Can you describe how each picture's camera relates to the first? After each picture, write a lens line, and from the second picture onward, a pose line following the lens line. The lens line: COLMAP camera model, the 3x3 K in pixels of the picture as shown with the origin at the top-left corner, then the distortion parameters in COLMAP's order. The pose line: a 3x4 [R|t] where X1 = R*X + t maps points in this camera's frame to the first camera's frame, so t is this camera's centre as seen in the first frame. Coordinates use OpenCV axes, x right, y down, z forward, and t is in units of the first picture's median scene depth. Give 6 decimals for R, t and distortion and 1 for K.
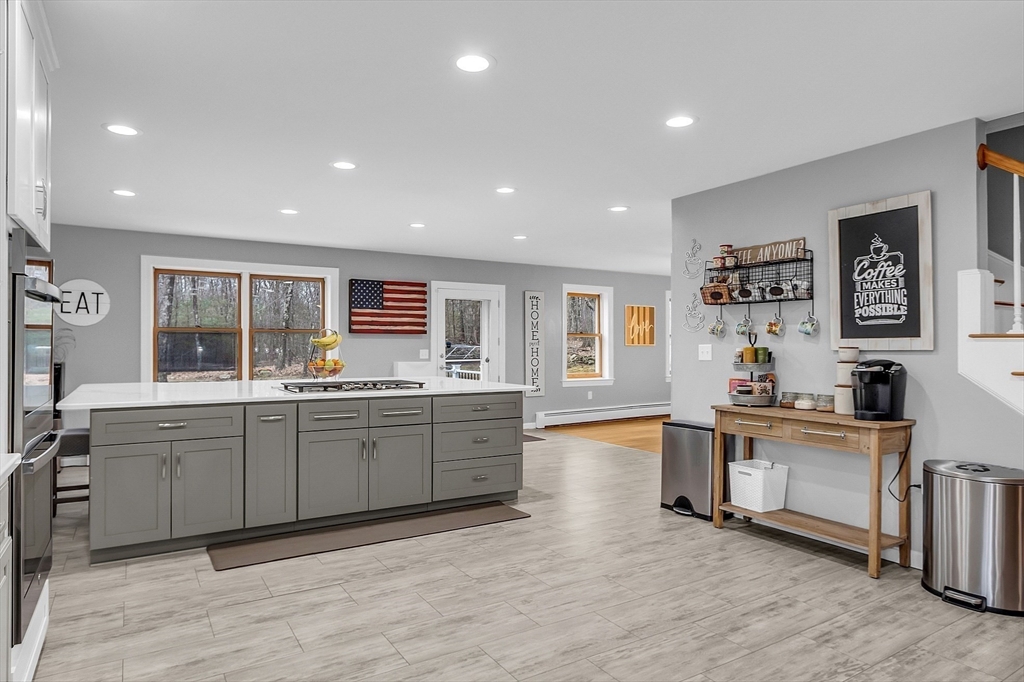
lens RADIAL K [[585.1, 0, 506.9], [0, 585.1, 340.4], [0, 0, 1]] dist [-0.017602, 0.000644]
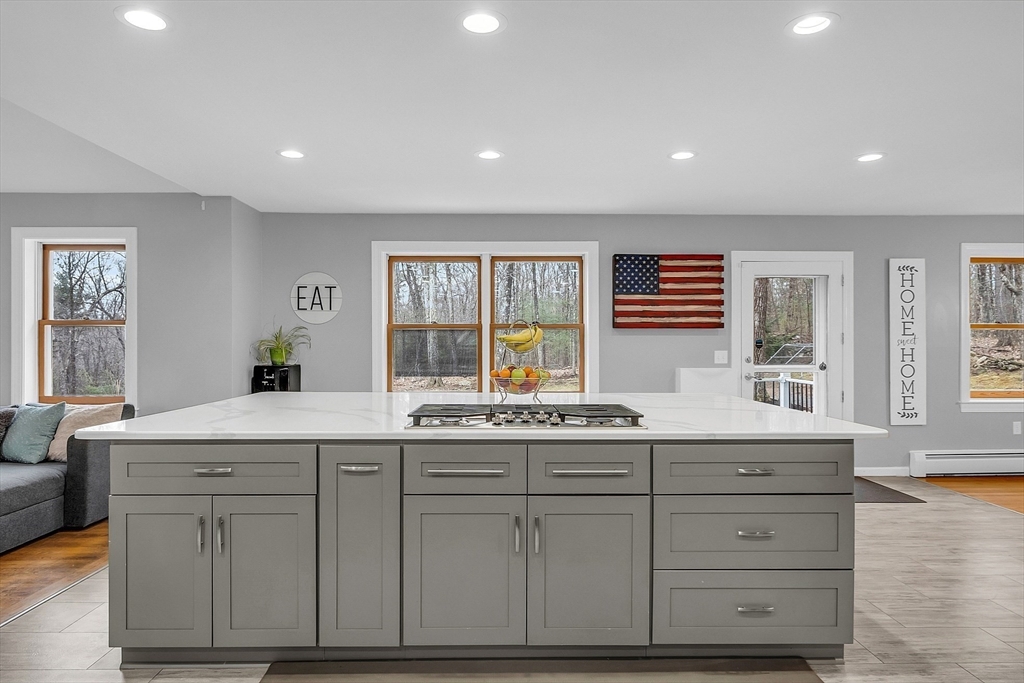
lens RADIAL K [[645.9, 0, 512.0], [0, 645.9, 341.5], [0, 0, 1]] dist [-0.038624, 0.031045]
pose [[0.866779, -0.004072, -0.498676, 0.025664], [0.006021, 0.999979, 0.002301, 0.001777], [0.498656, -0.004997, 0.866785, 0.226264]]
